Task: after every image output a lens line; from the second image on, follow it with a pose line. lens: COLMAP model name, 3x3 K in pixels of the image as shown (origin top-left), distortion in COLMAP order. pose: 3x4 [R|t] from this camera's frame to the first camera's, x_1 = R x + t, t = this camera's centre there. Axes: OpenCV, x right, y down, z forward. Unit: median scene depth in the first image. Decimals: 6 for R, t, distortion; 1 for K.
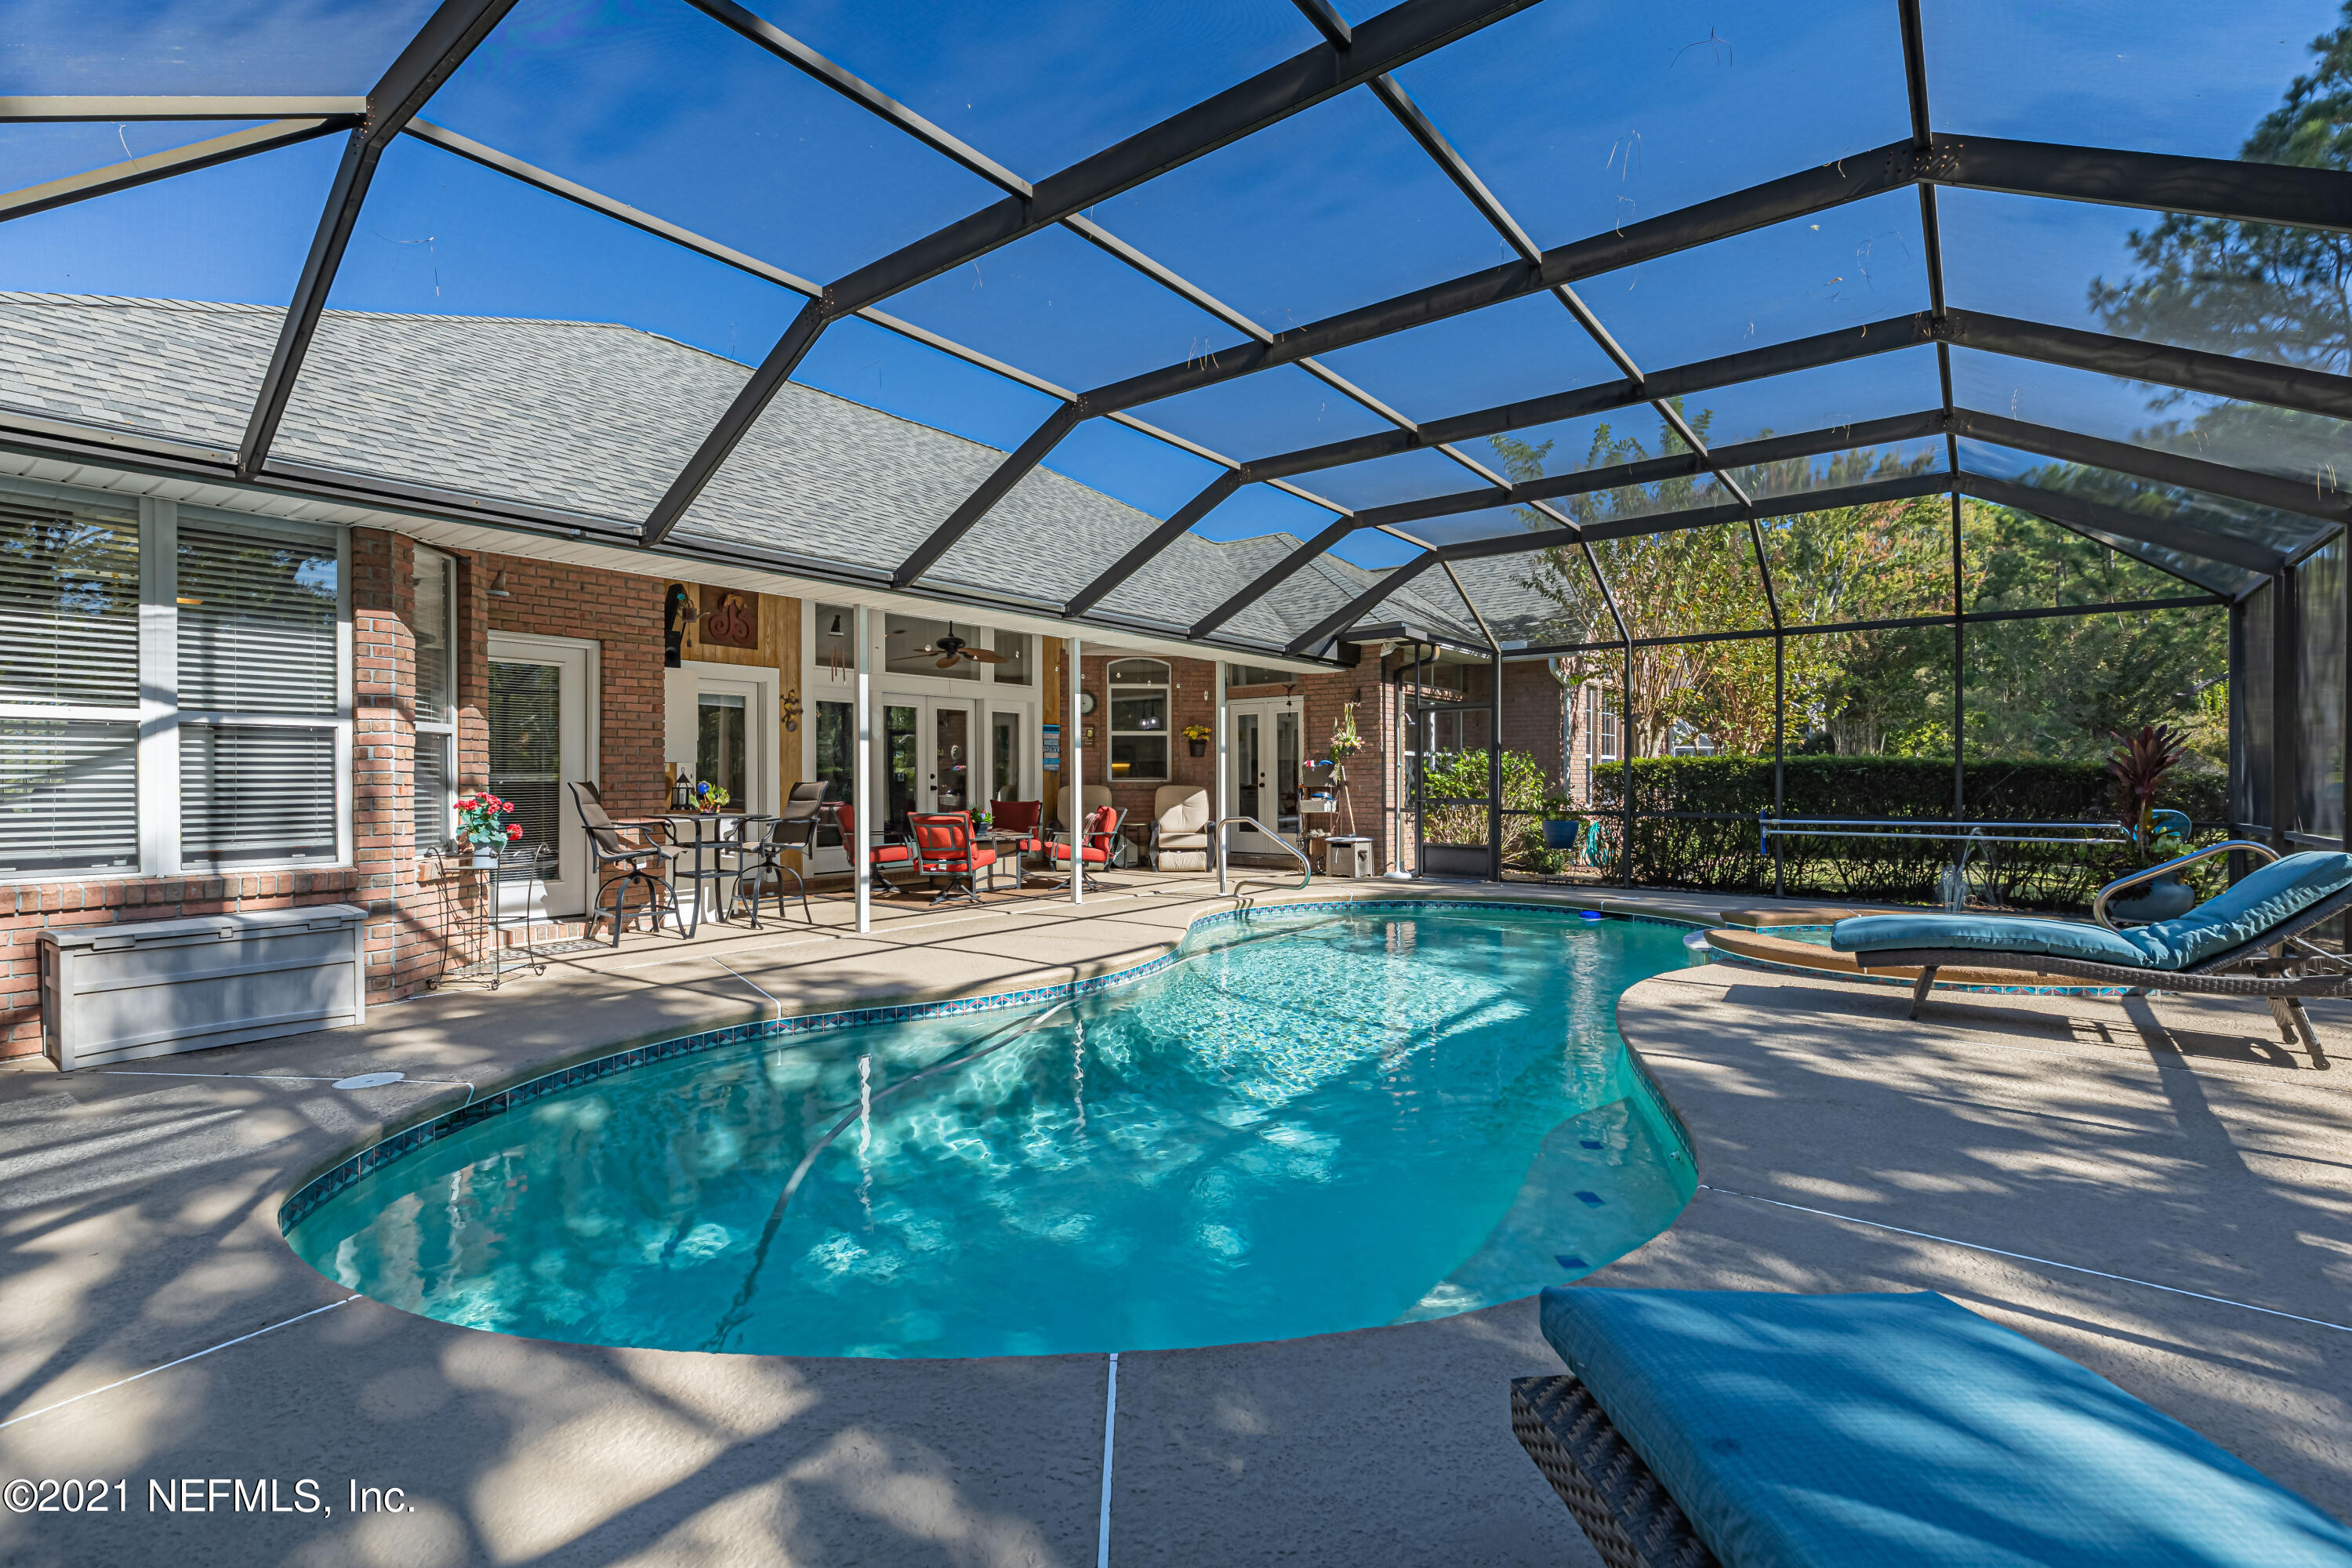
lens RADIAL K [[1054.1, 0, 1183.7], [0, 1054.1, 779.6], [0, 0, 1]] dist [0.002612, -0.000409]
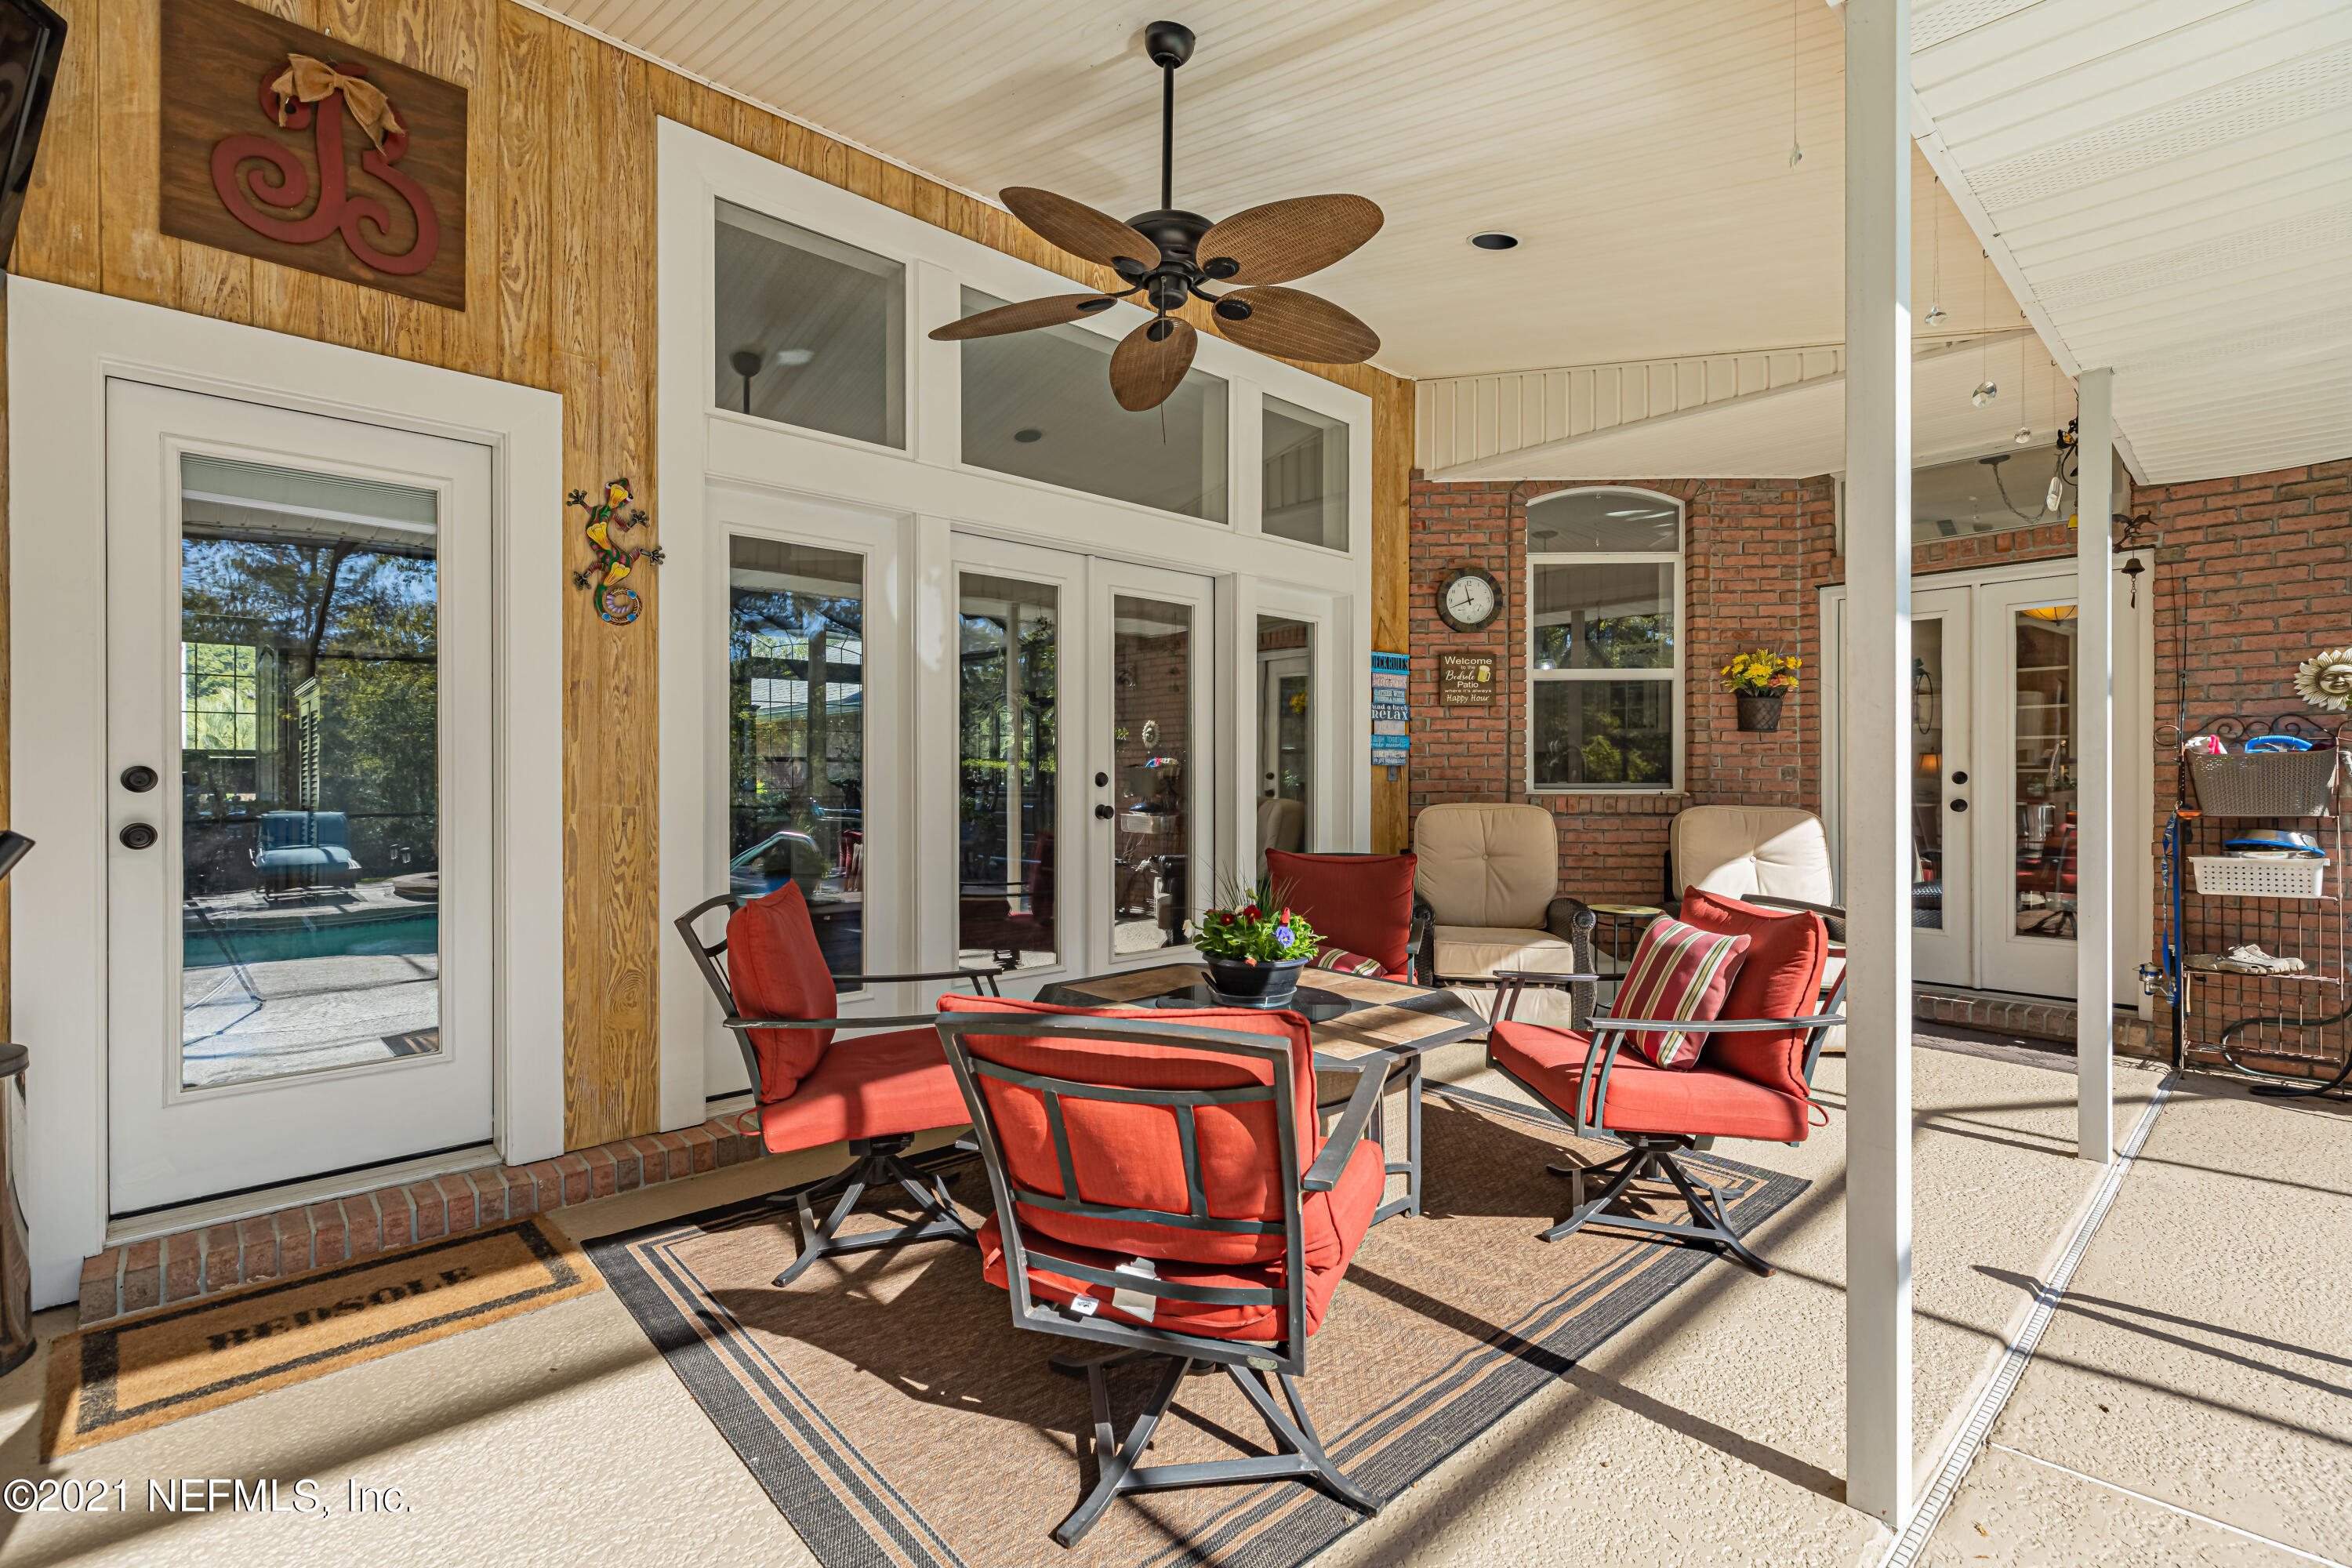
lens RADIAL K [[1054.1, 0, 1176.4], [0, 1054.1, 776.8], [0, 0, 1]] dist [0.002612, -0.000409]
pose [[0.984525, 0.002263, -0.175228, -0.146071], [-0.002915, 0.999990, -0.003463, -0.002851], [0.175218, 0.003920, 0.984522, 0.633256]]
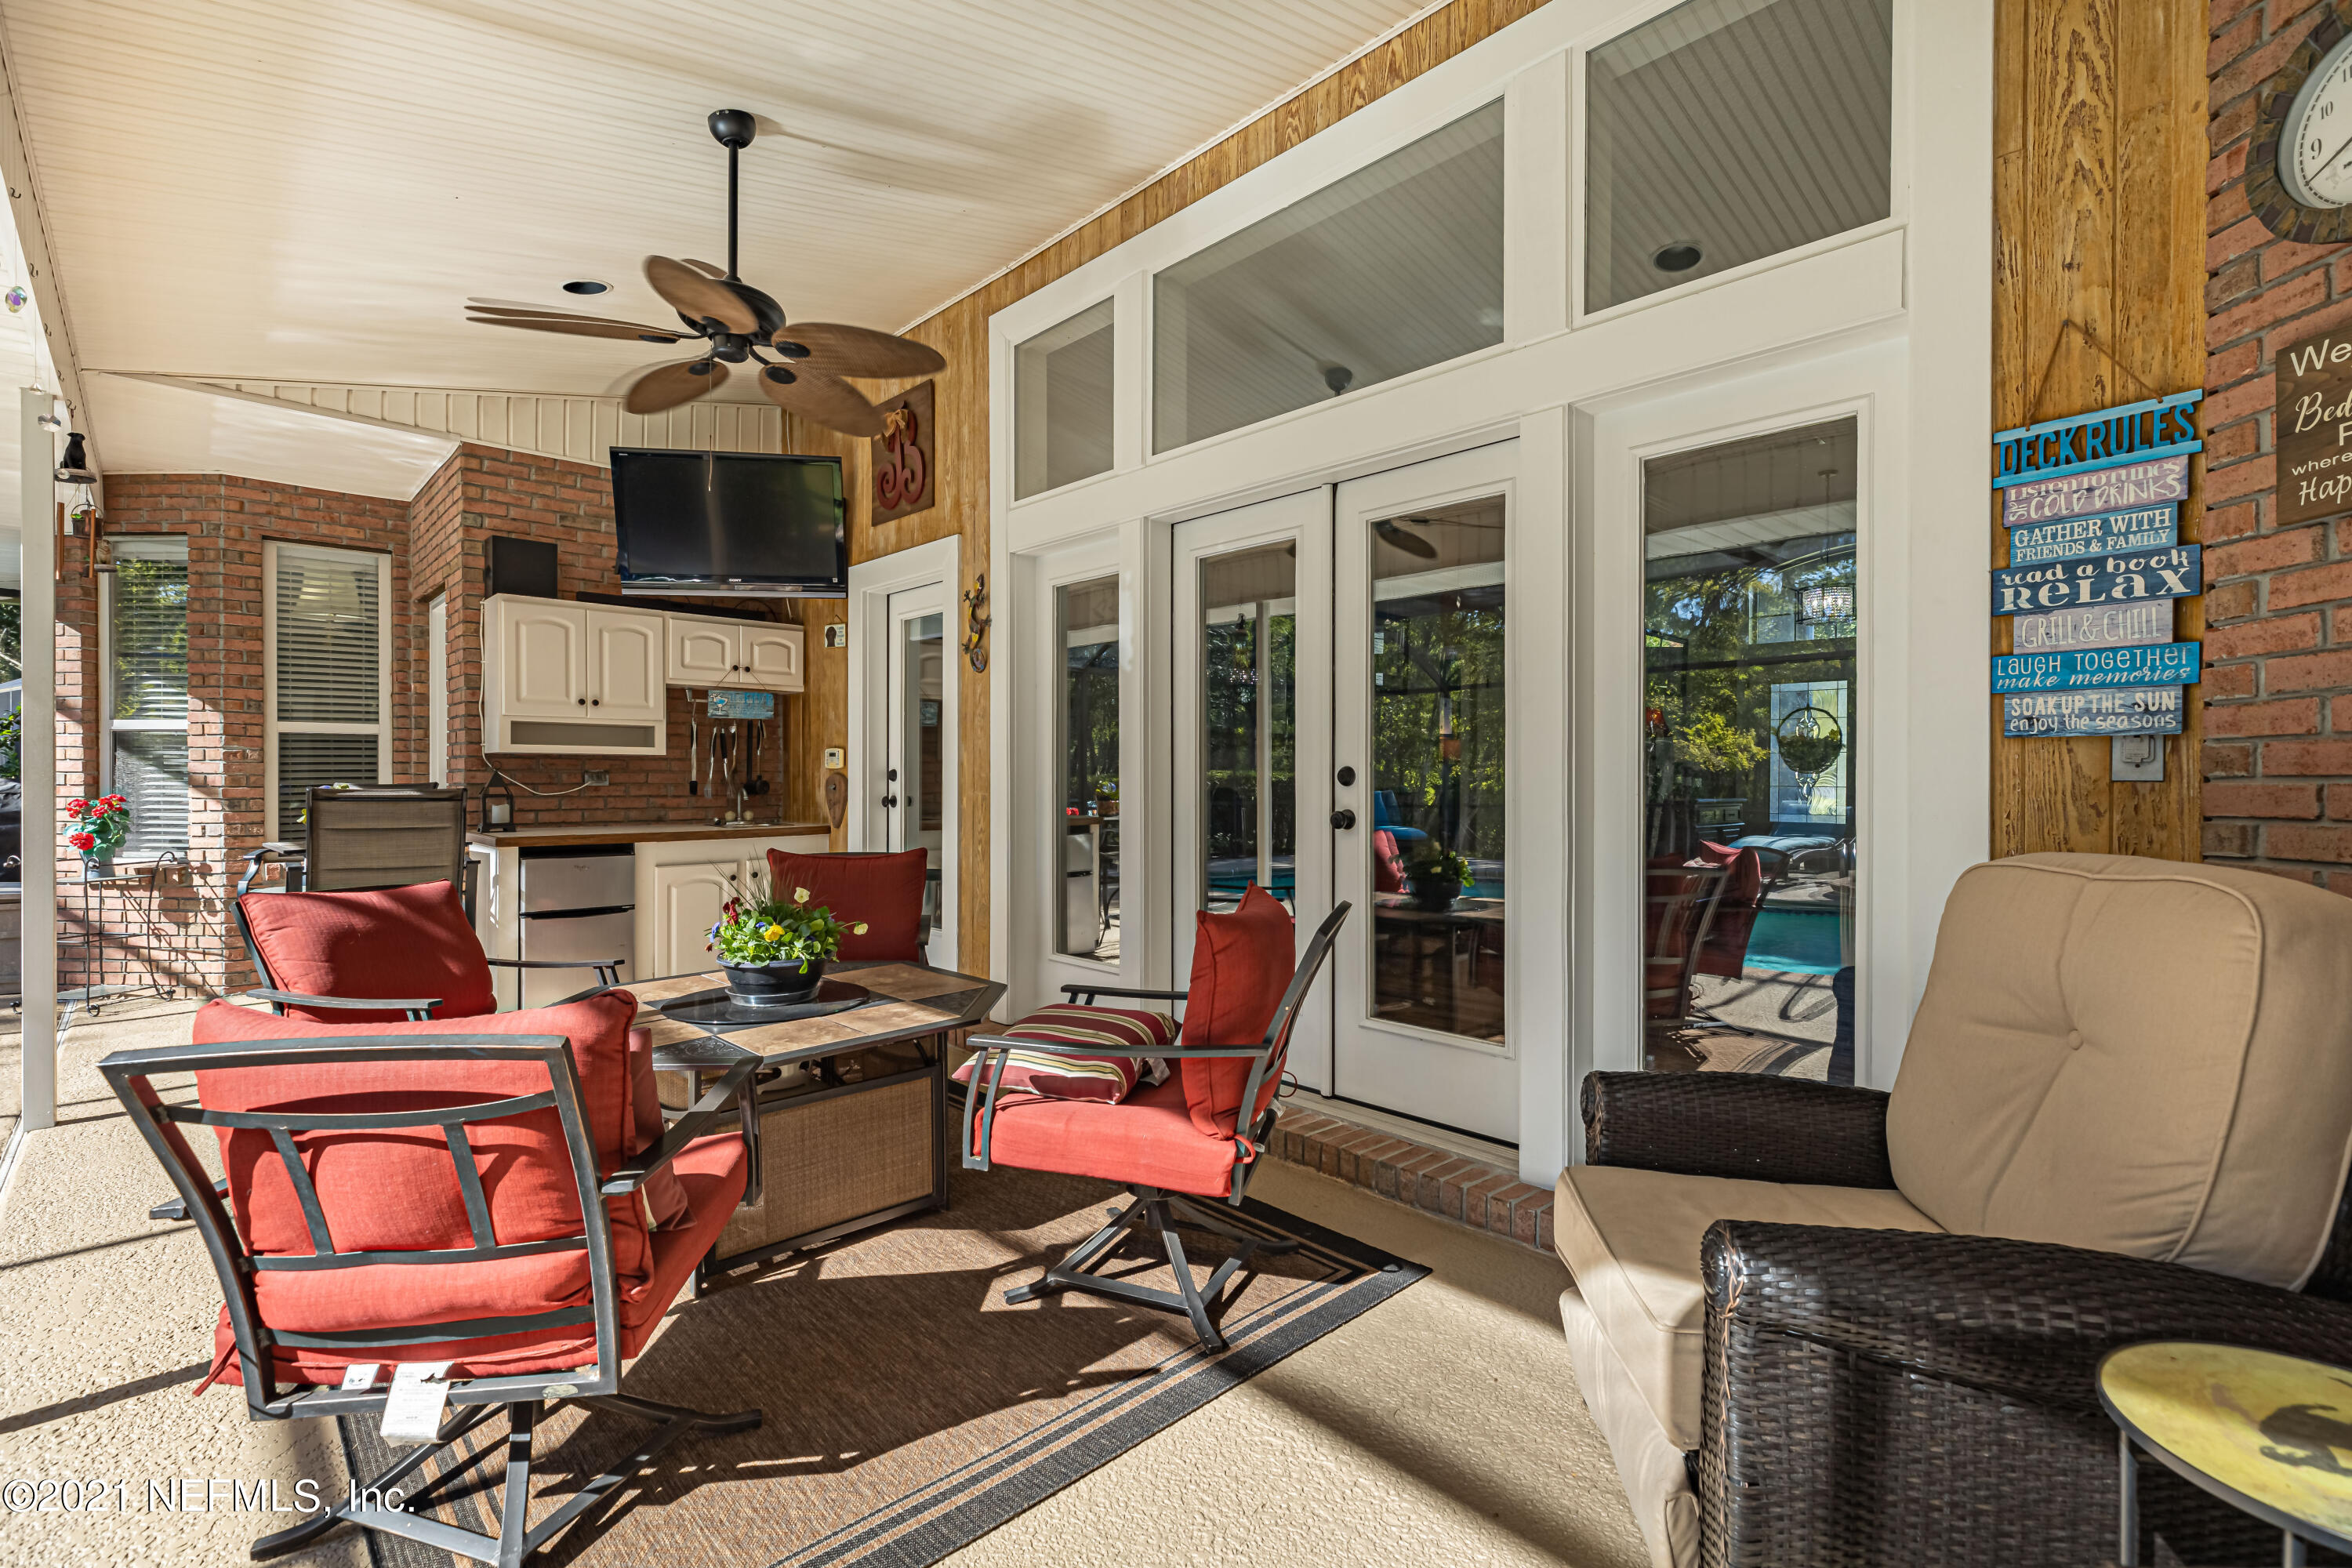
lens RADIAL K [[1054.1, 0, 1170.5], [0, 1054.1, 781.6], [0, 0, 1]] dist [0.002612, -0.000409]
pose [[-0.153849, 0.002402, -0.988091, 0.036075], [-0.006628, 0.999972, 0.003463, -0.002451], [0.988072, 0.007082, -0.153829, 0.974376]]
